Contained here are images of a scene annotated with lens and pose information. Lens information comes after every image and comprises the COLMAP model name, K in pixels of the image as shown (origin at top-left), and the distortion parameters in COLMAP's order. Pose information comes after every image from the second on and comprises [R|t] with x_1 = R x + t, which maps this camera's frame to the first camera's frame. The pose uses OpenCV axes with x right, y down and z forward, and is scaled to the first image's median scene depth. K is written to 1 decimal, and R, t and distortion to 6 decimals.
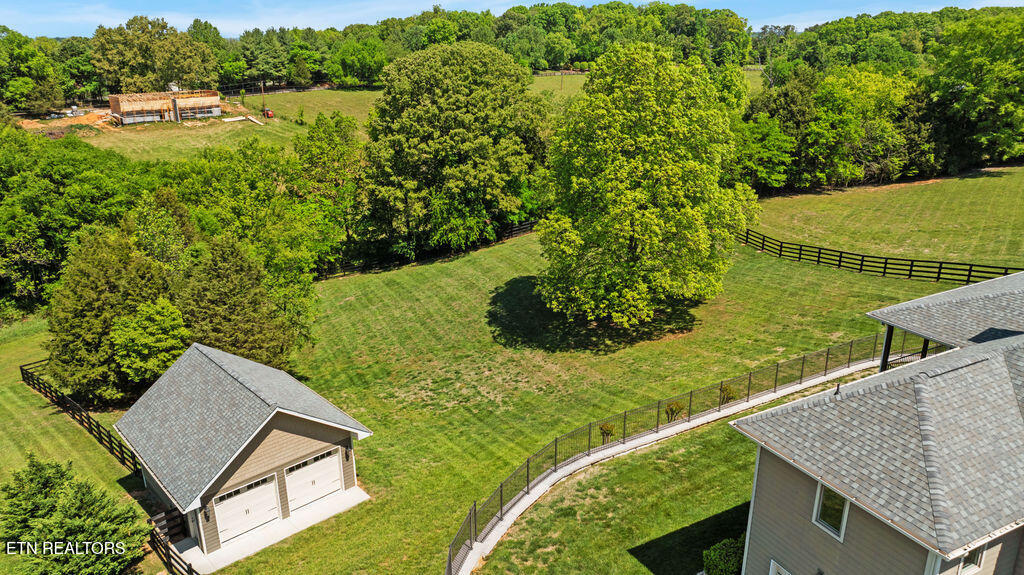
lens RADIAL K [[737.4, 0, 513.4], [0, 737.4, 285.3], [0, 0, 1]] dist [-0.012291, 0.000014]
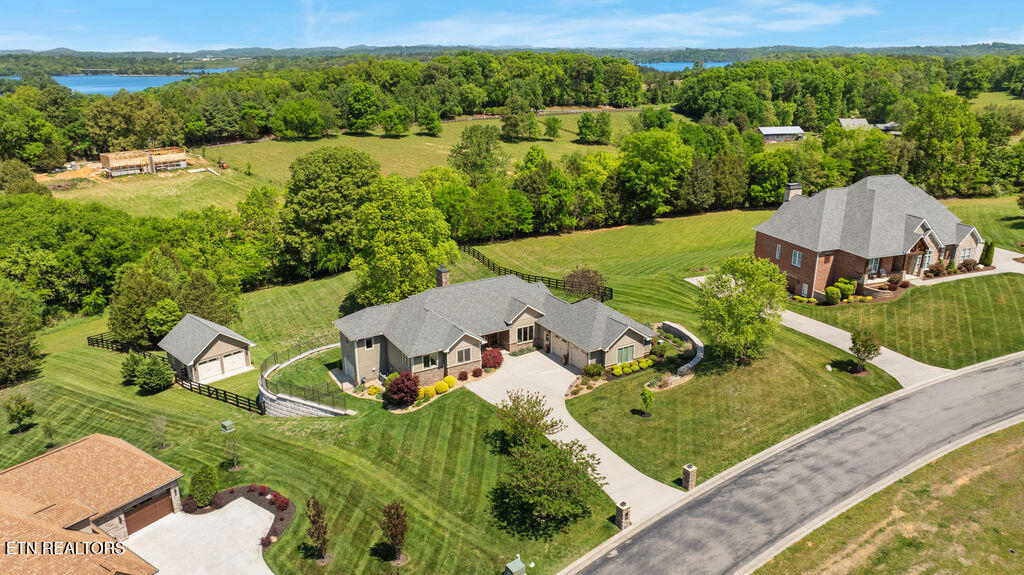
lens RADIAL K [[737.4, 0, 509.4], [0, 737.4, 287.4], [0, 0, 1]] dist [-0.012291, 0.000014]
pose [[0.999050, -0.012446, 0.041756, 0.242297], [0.013042, 0.999817, -0.014014, 0.015679], [-0.041574, 0.014545, 0.999030, -0.671948]]
